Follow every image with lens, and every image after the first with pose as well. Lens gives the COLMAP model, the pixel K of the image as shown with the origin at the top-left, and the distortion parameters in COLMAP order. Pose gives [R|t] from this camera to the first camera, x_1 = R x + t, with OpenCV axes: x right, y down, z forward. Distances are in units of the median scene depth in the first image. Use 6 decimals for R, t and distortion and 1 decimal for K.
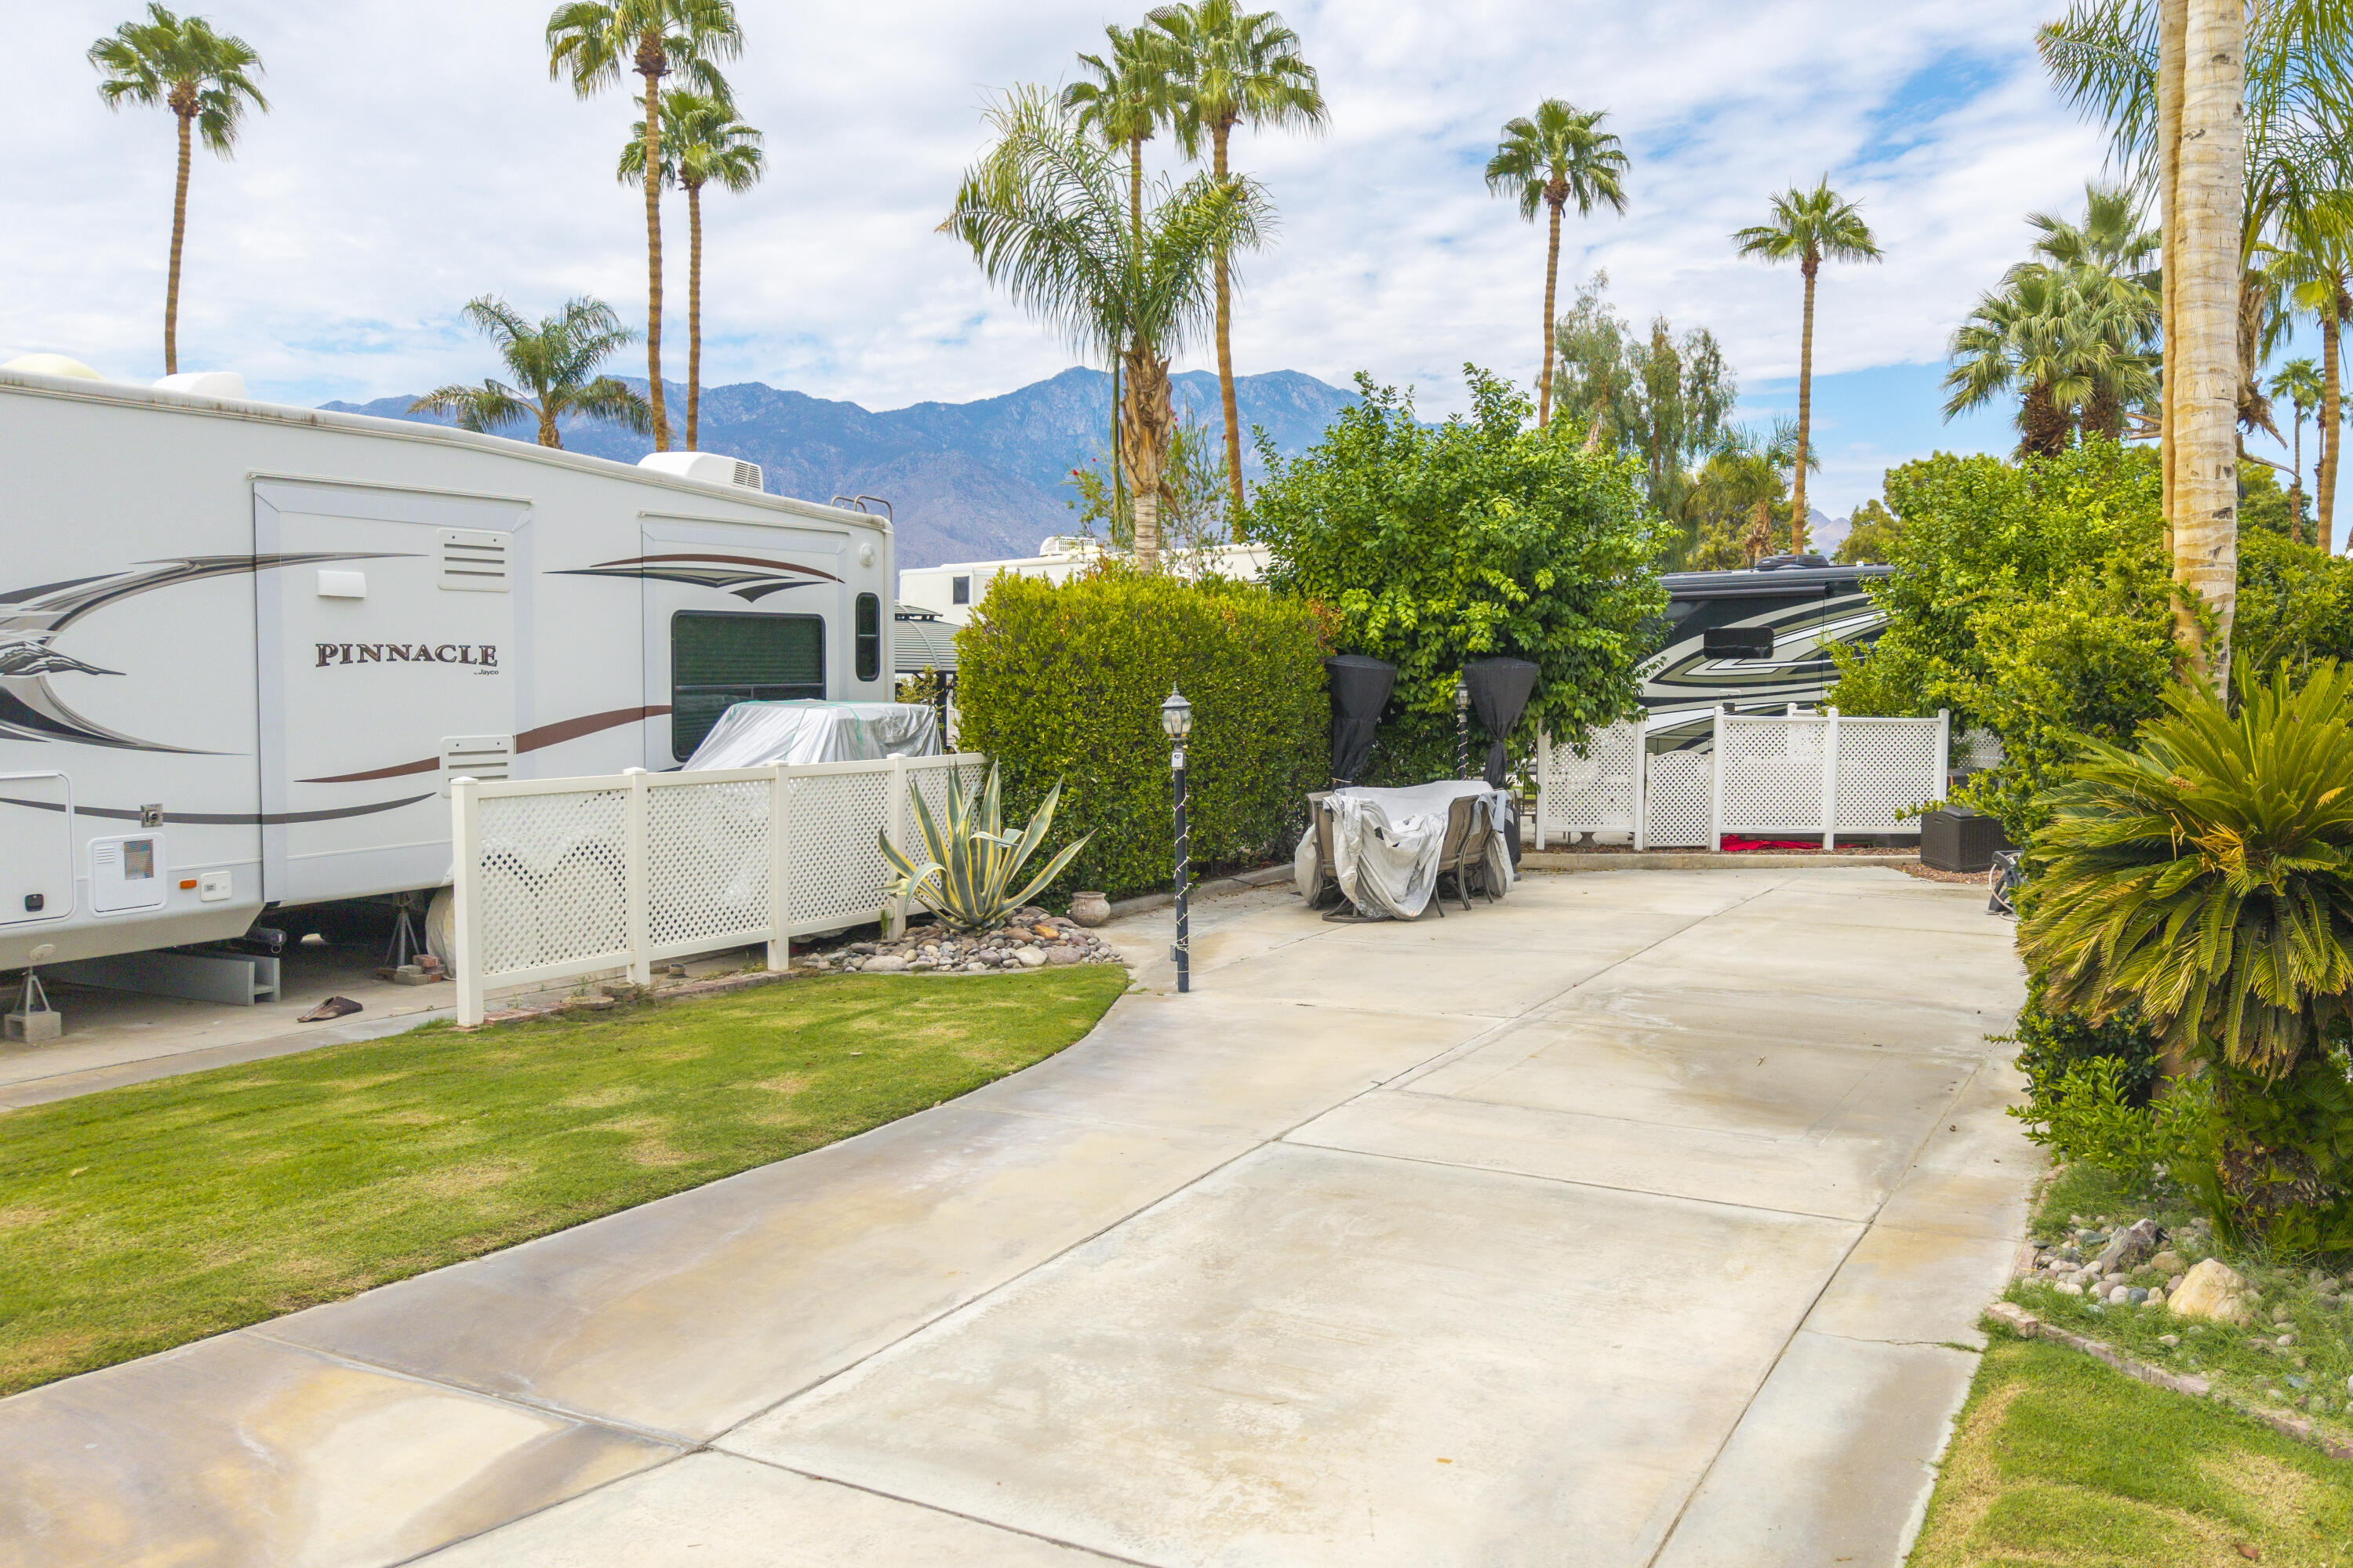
lens RADIAL K [[1917.7, 0, 1398.1], [0, 1917.7, 785.4], [0, 0, 1]] dist [0.081794, -0.126438]
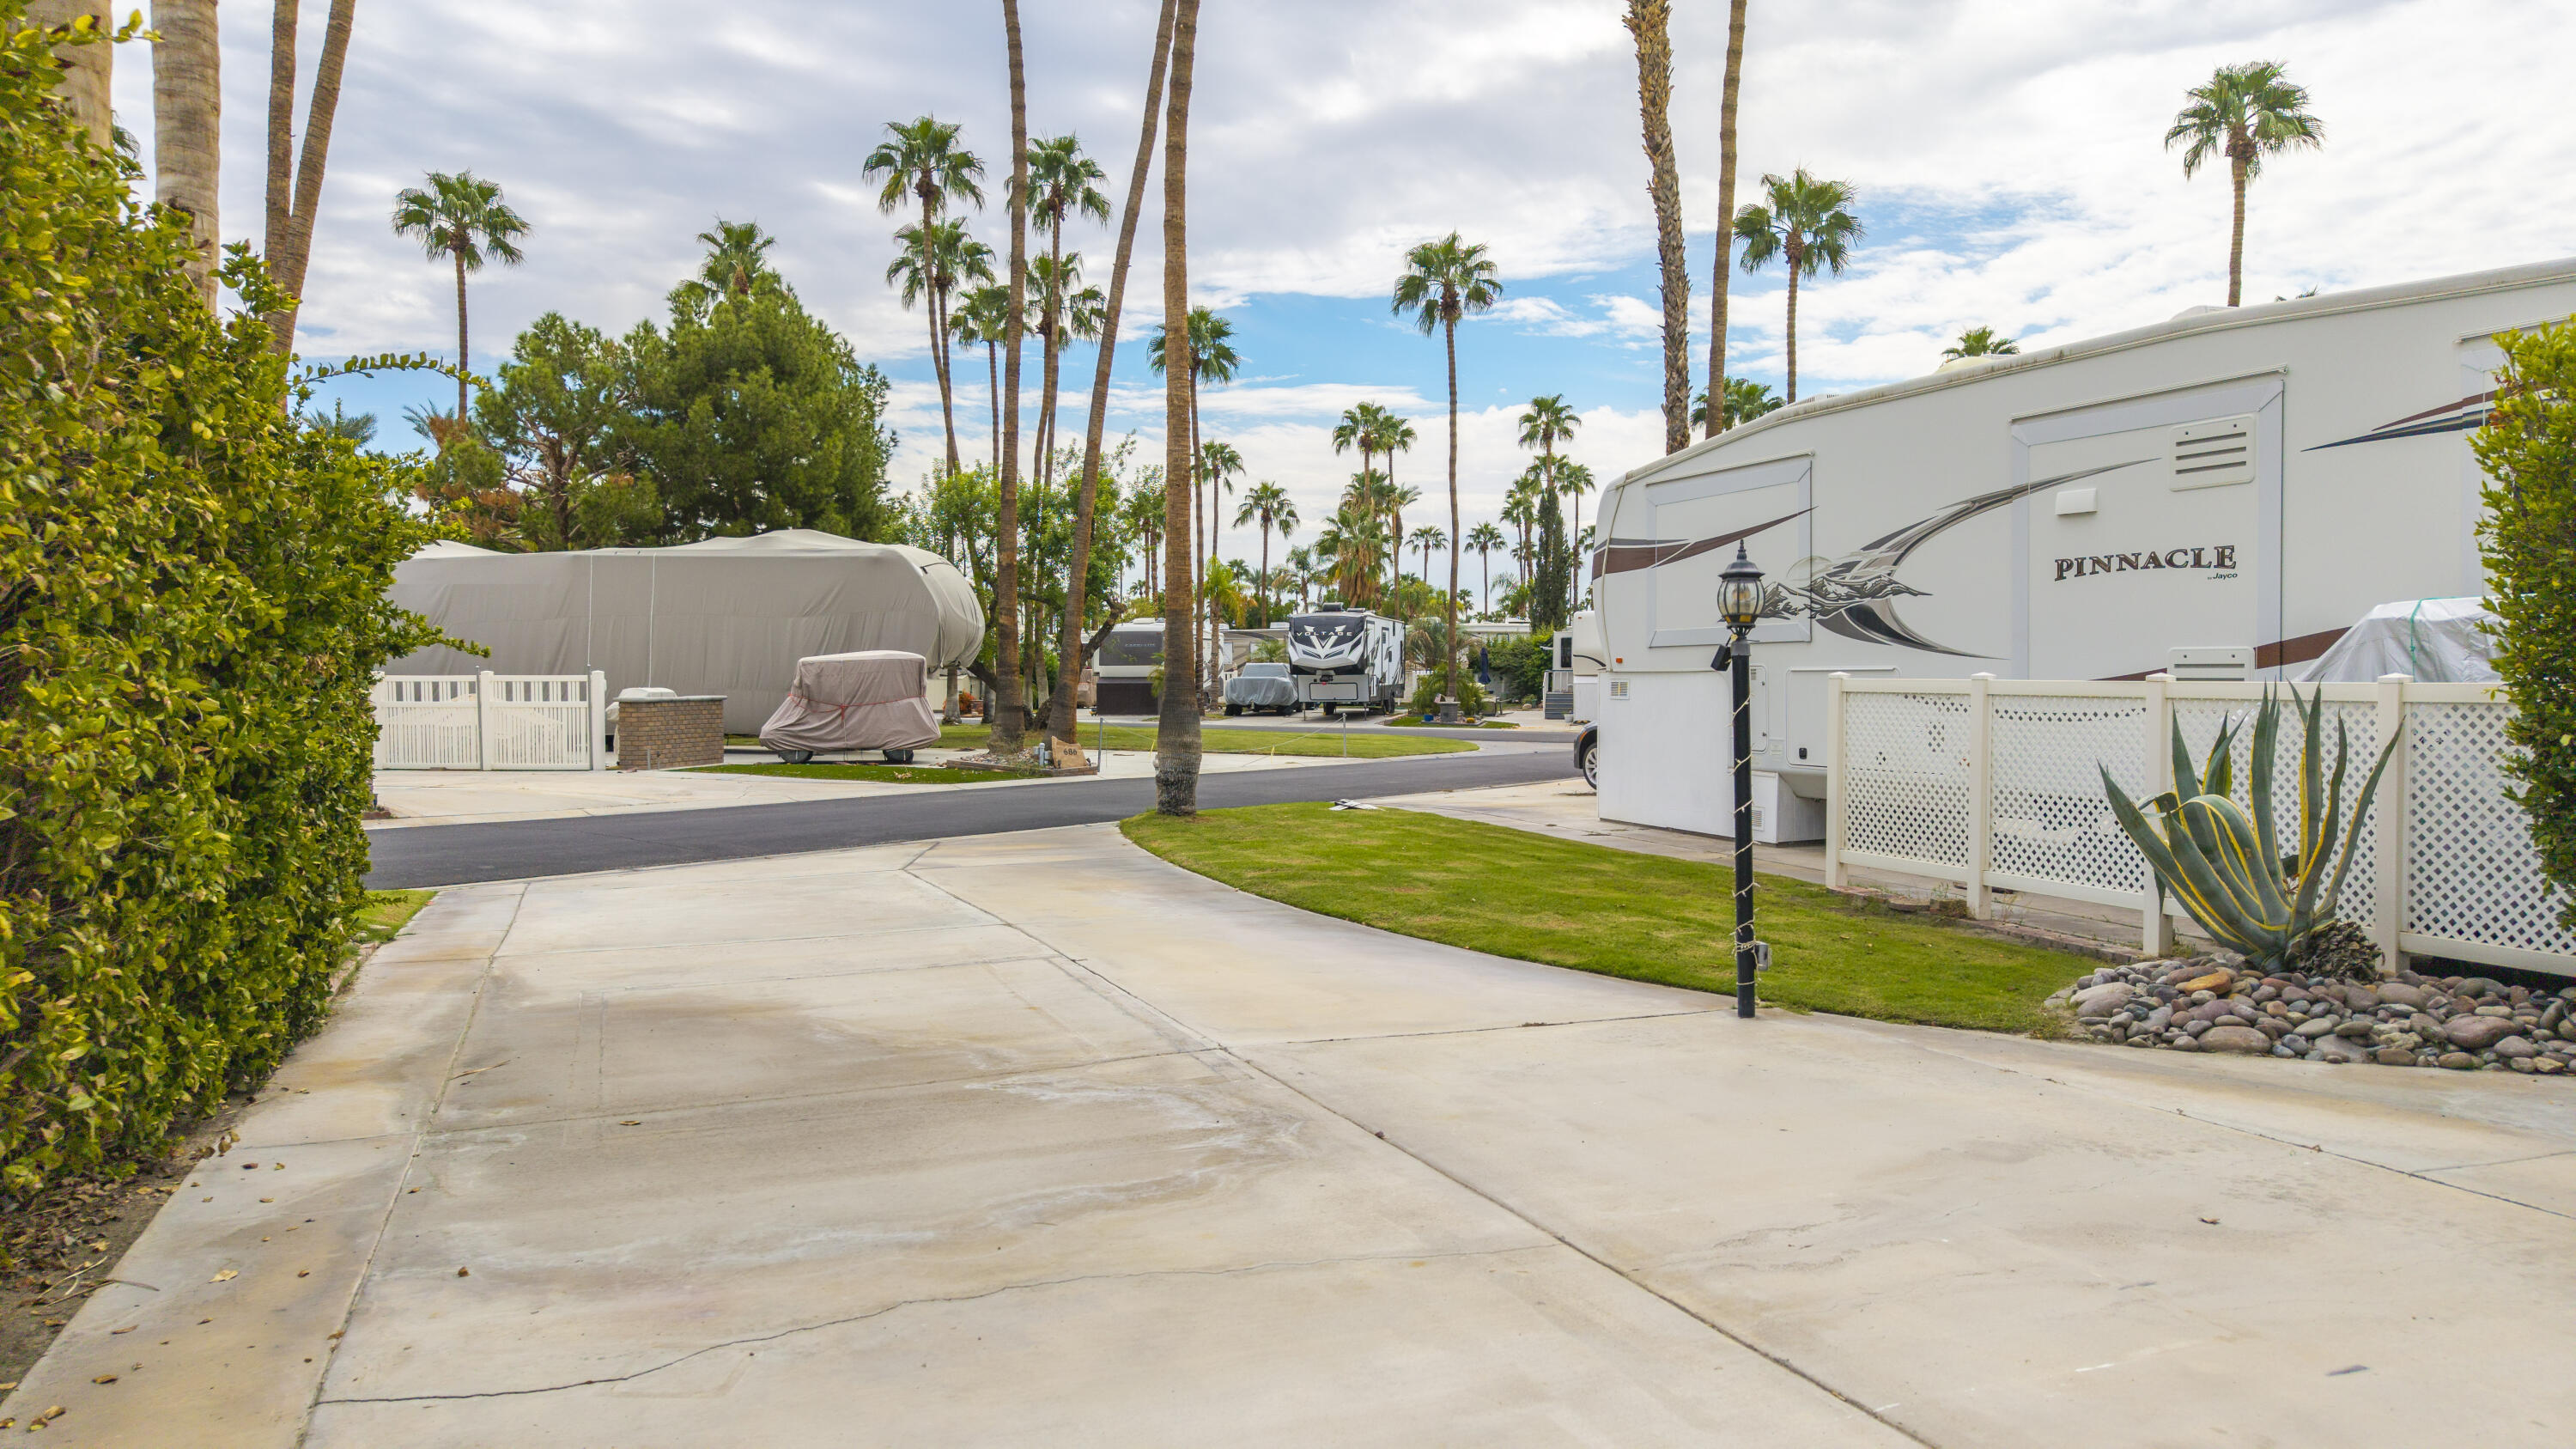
lens RADIAL K [[1710.4, 0, 1278.5], [0, 1710.4, 752.4], [0, 0, 1]] dist [0.001650, -0.004602]
pose [[-0.703246, 0.022532, -0.710590, 0.280665], [-0.052640, 0.995104, 0.083649, -0.014557], [0.708996, 0.096231, -0.698616, 0.883981]]
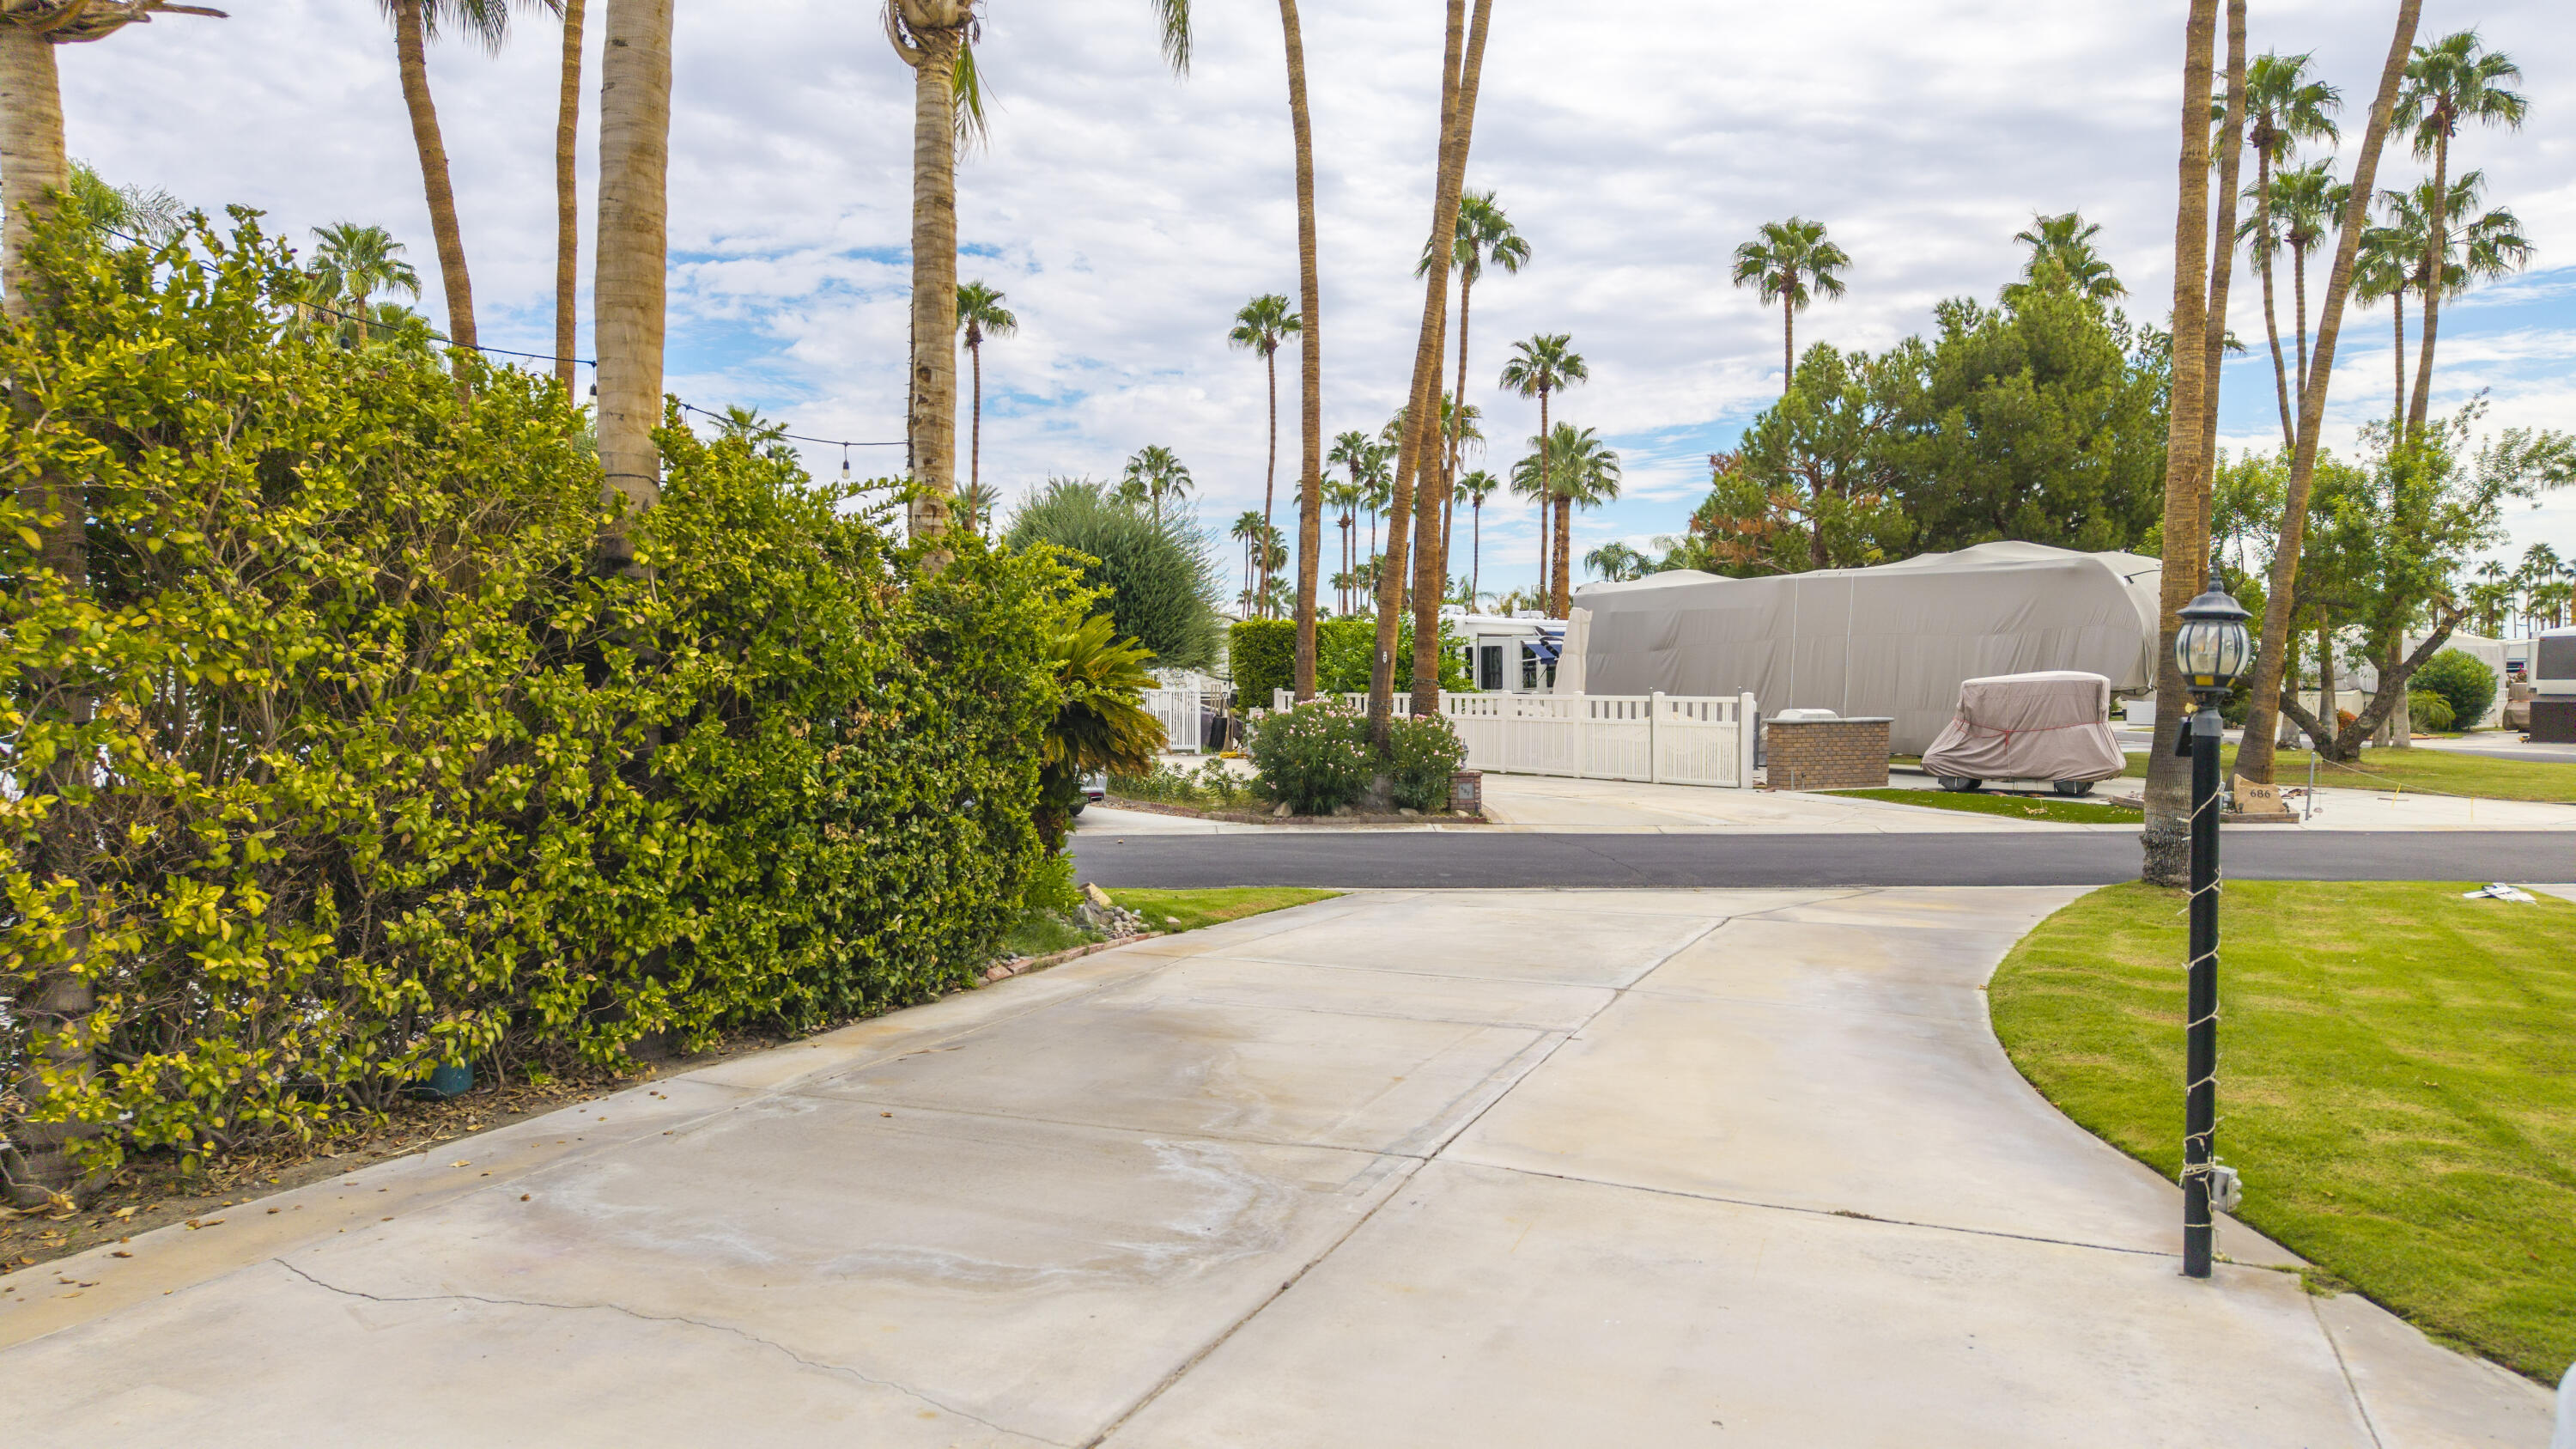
lens RADIAL K [[1686.8, 0, 1282.1], [0, 1686.8, 745.9], [0, 0, 1]] dist [0.033811, -0.040662]
pose [[-0.999861, -0.013524, 0.009723, 0.064034], [-0.012440, 0.994500, 0.103993, -0.033964], [-0.011076, 0.103857, -0.994531, 0.944156]]
